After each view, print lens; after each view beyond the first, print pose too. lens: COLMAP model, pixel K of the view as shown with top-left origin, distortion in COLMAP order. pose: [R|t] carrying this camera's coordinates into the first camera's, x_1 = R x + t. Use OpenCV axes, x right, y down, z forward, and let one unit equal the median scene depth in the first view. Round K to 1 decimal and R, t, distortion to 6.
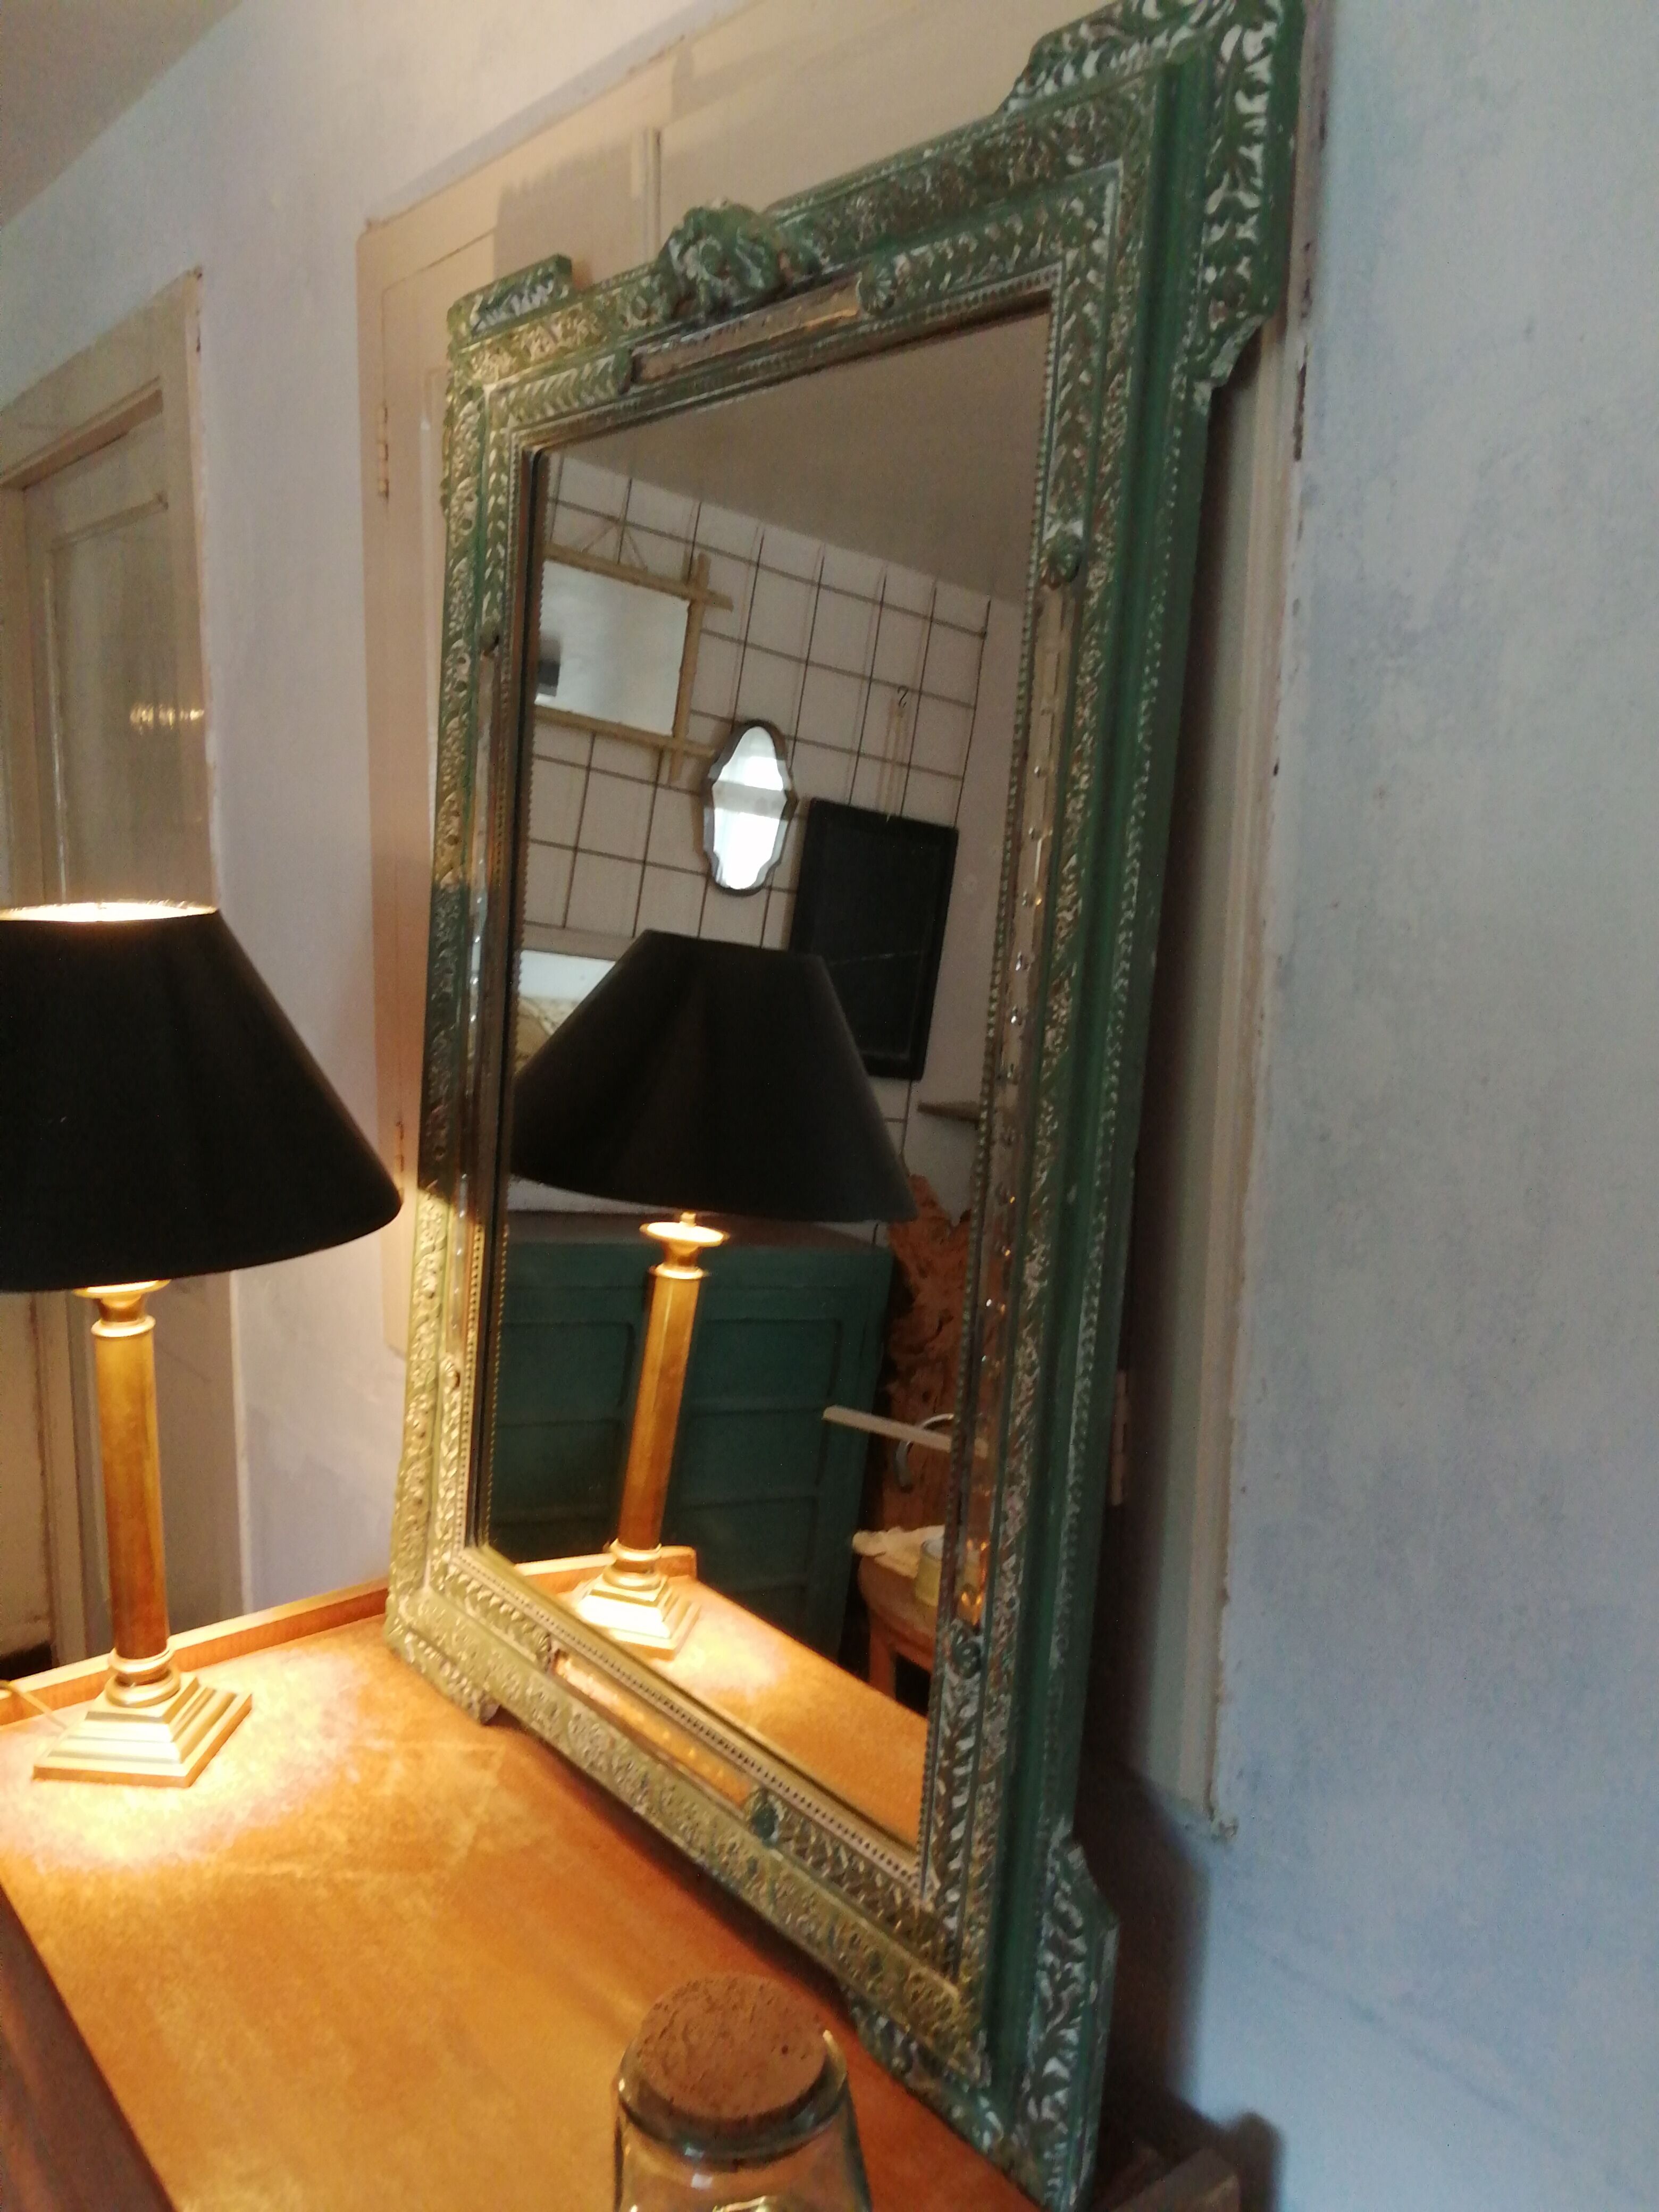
lens RADIAL K [[1751.5, 0, 840.3], [0, 1751.5, 1102.0], [0, 0, 1]] dist [0.068171, -0.147650]
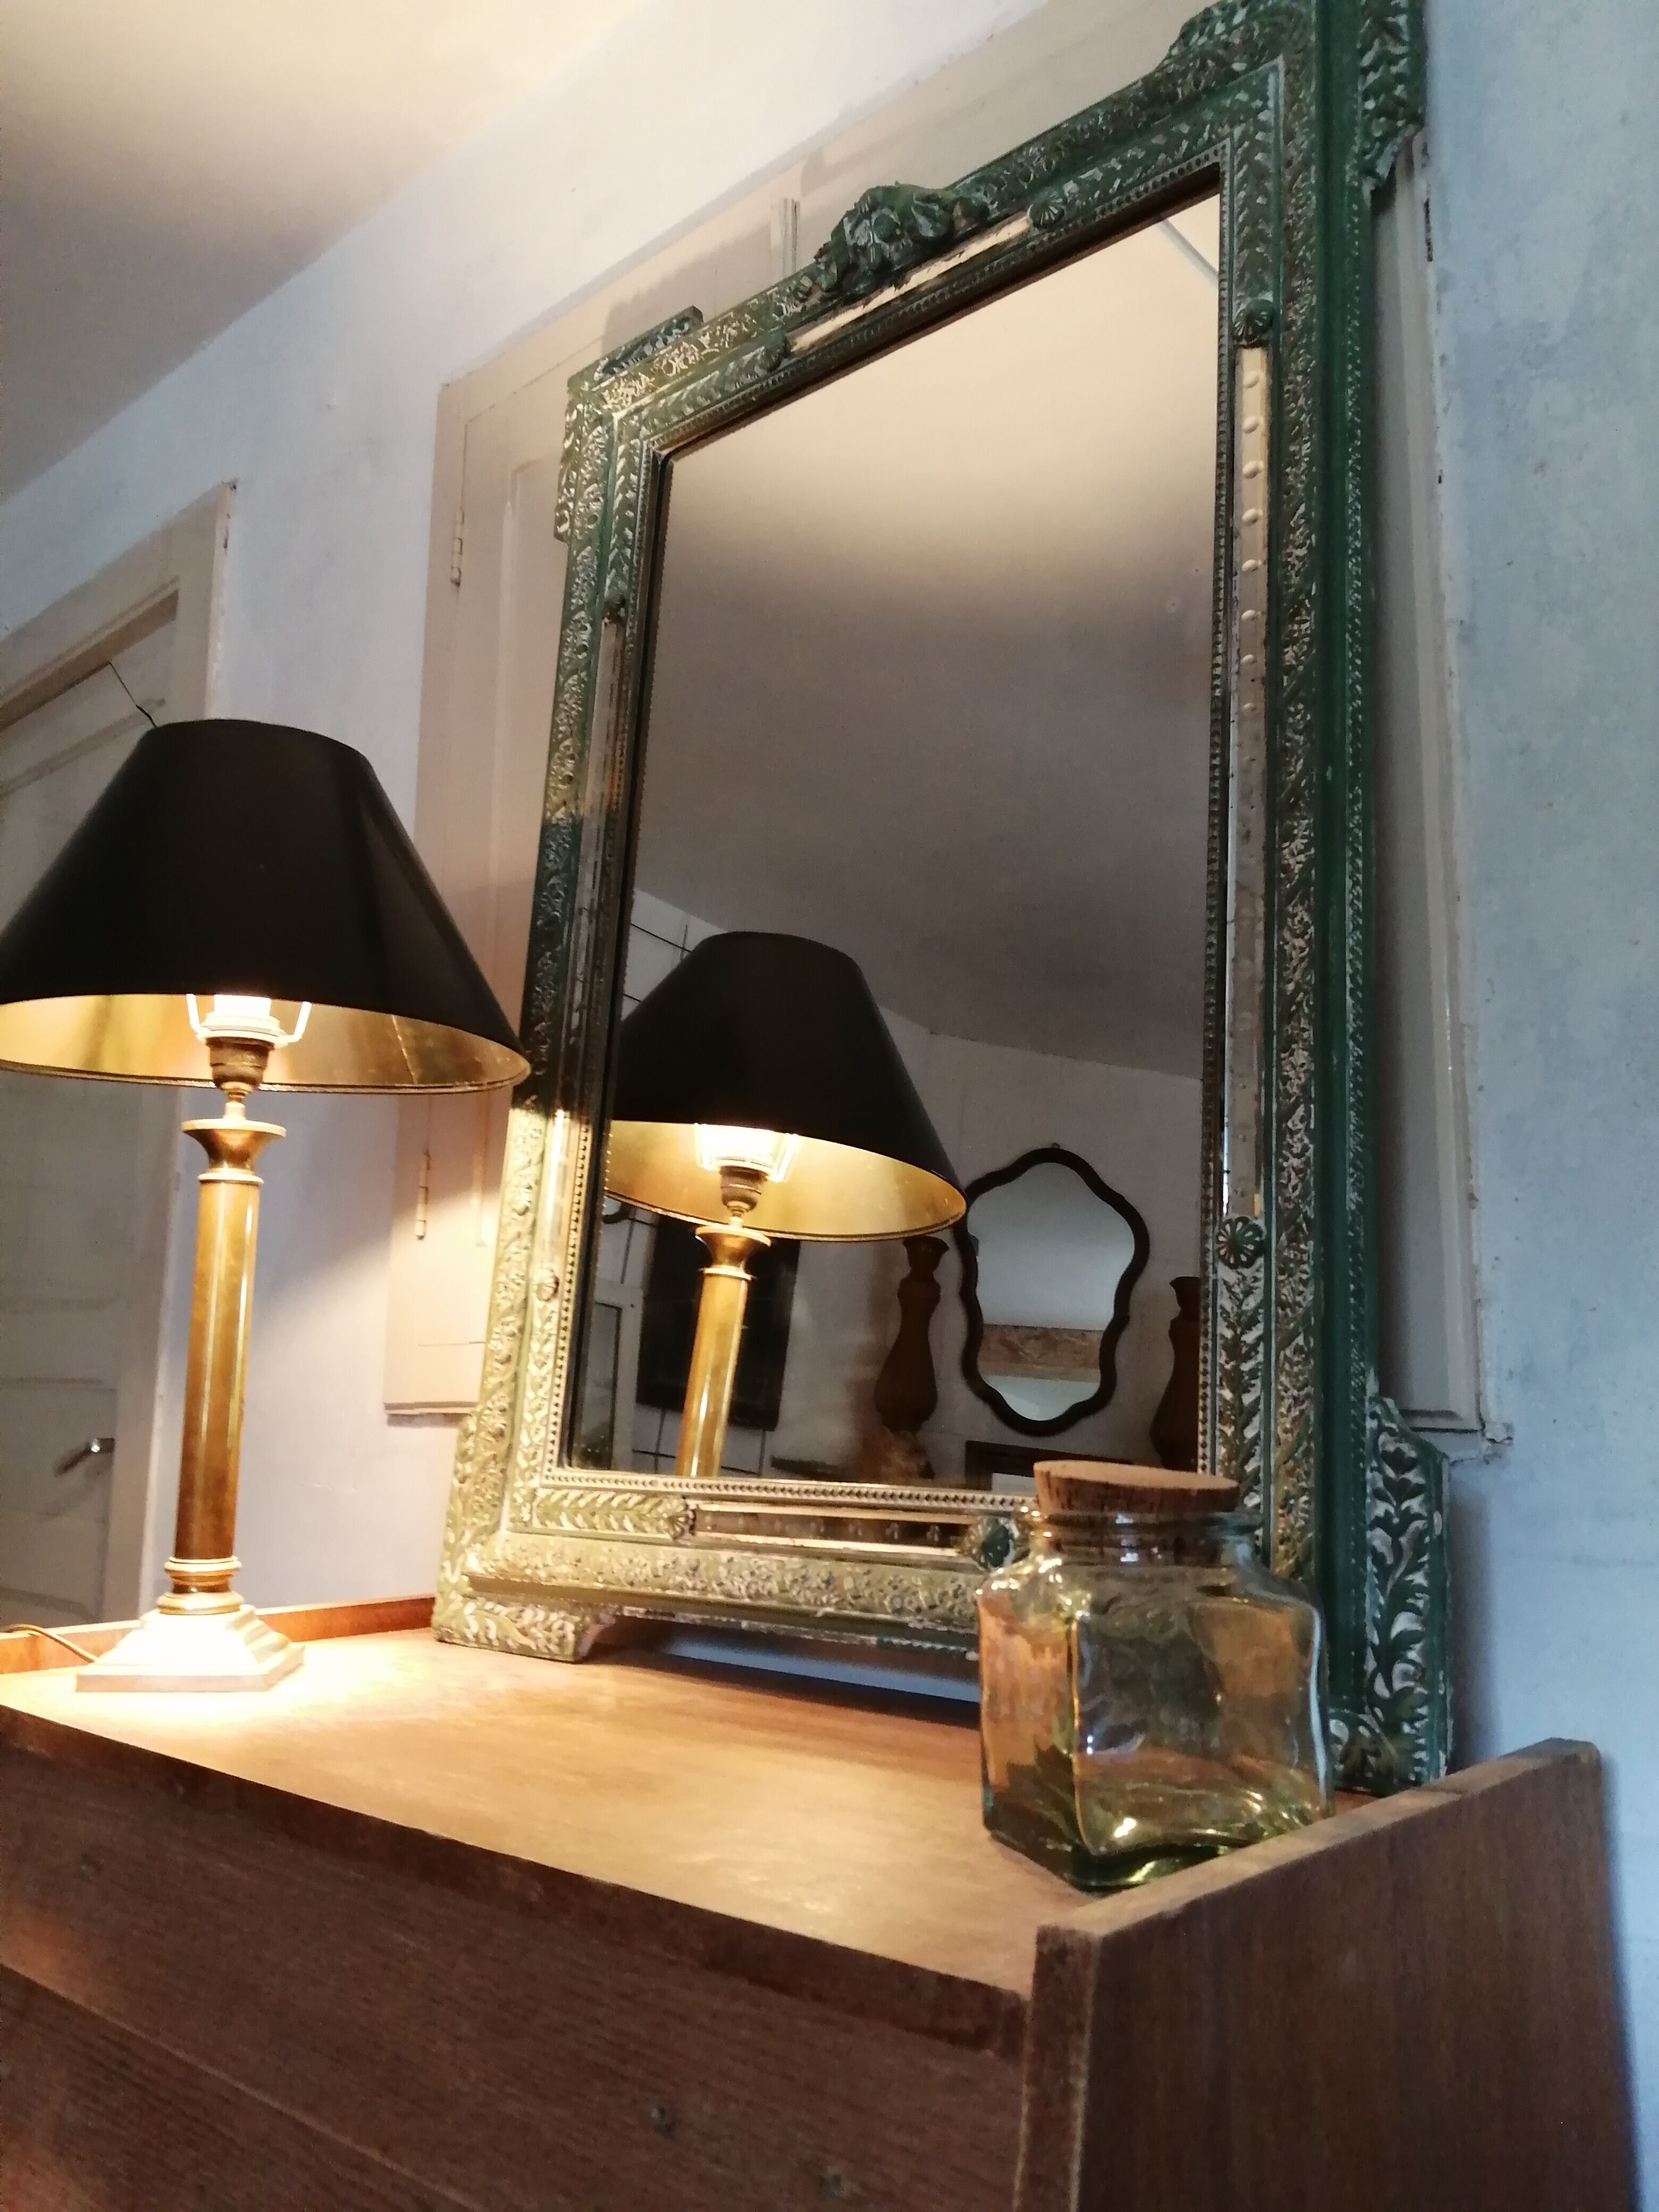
lens RADIAL K [[1742.9, 0, 849.4], [0, 1742.9, 1105.2], [0, 0, 1]] dist [0.064390, -0.128154]
pose [[0.986269, 0.021363, 0.163762, -0.321508], [0.033452, 0.945200, -0.324774, 0.561266], [-0.161726, 0.325793, 0.931506, 0.076572]]
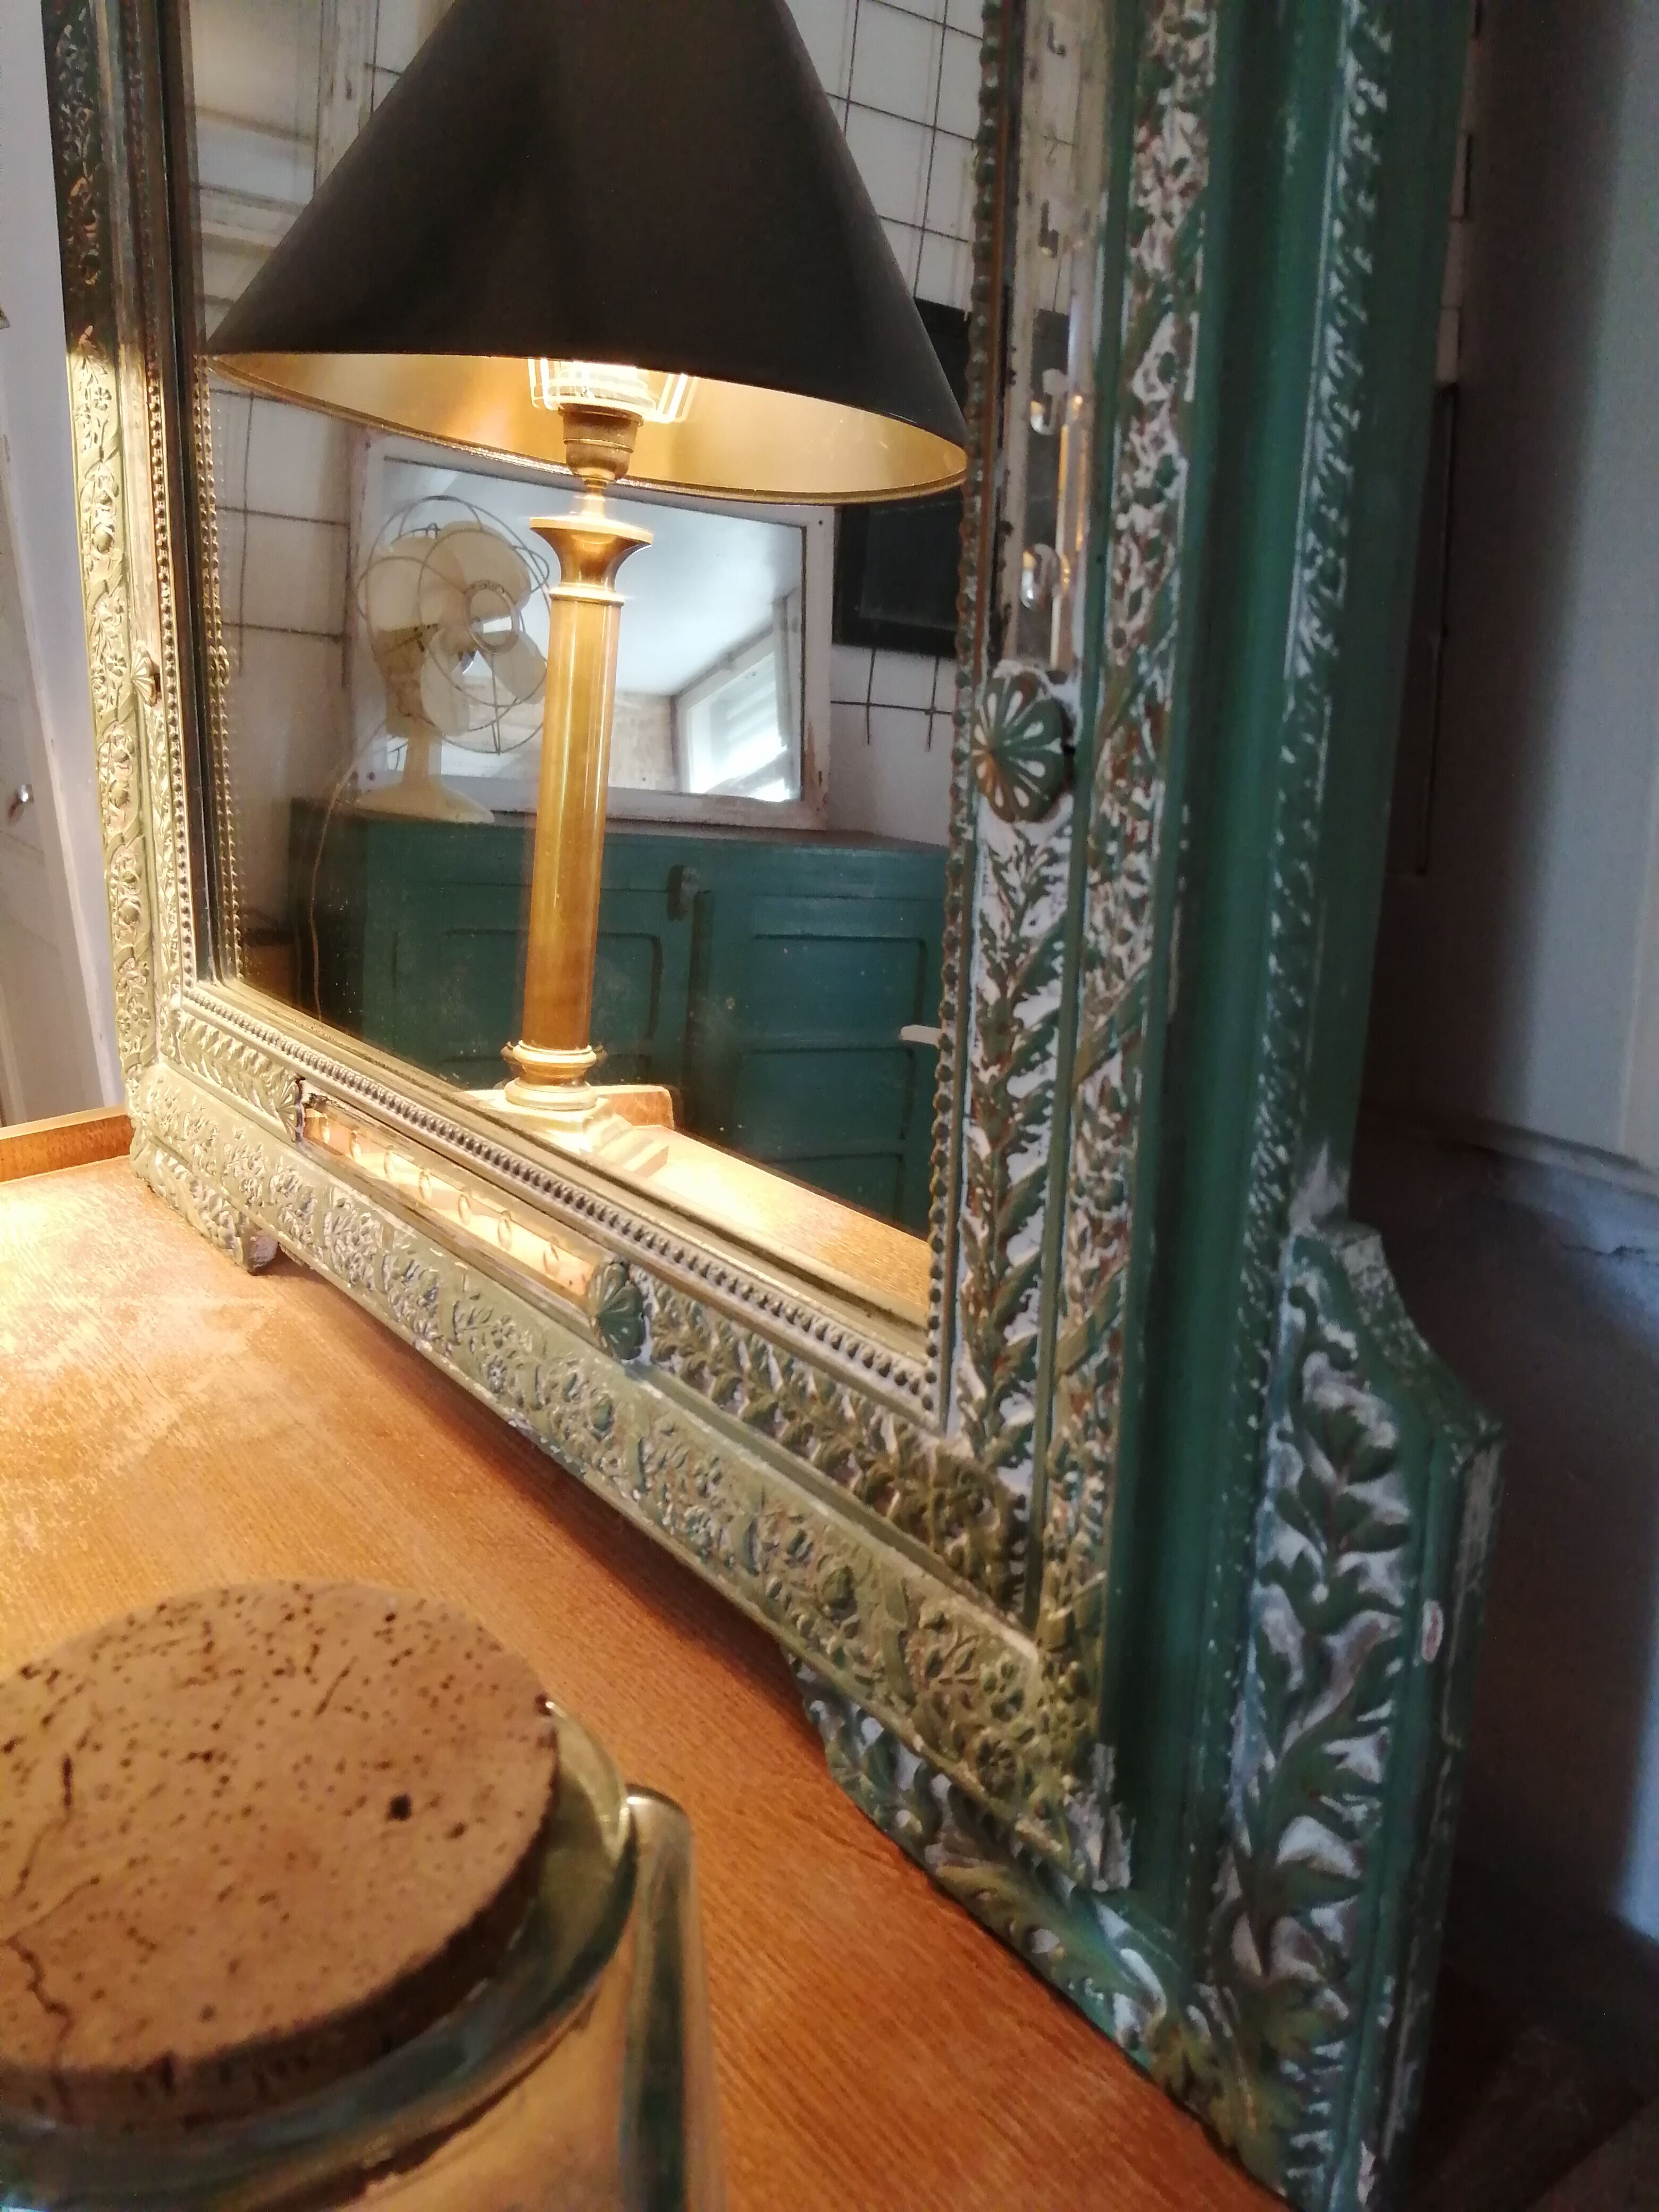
lens RADIAL K [[1751.5, 0, 840.3], [0, 1751.5, 1102.0], [0, 0, 1]] dist [0.068171, -0.147650]
pose [[0.996991, -0.035496, -0.068910, 0.054900], [0.044076, 0.990887, 0.127281, 0.339406], [0.063764, -0.129935, 0.989470, 0.640891]]
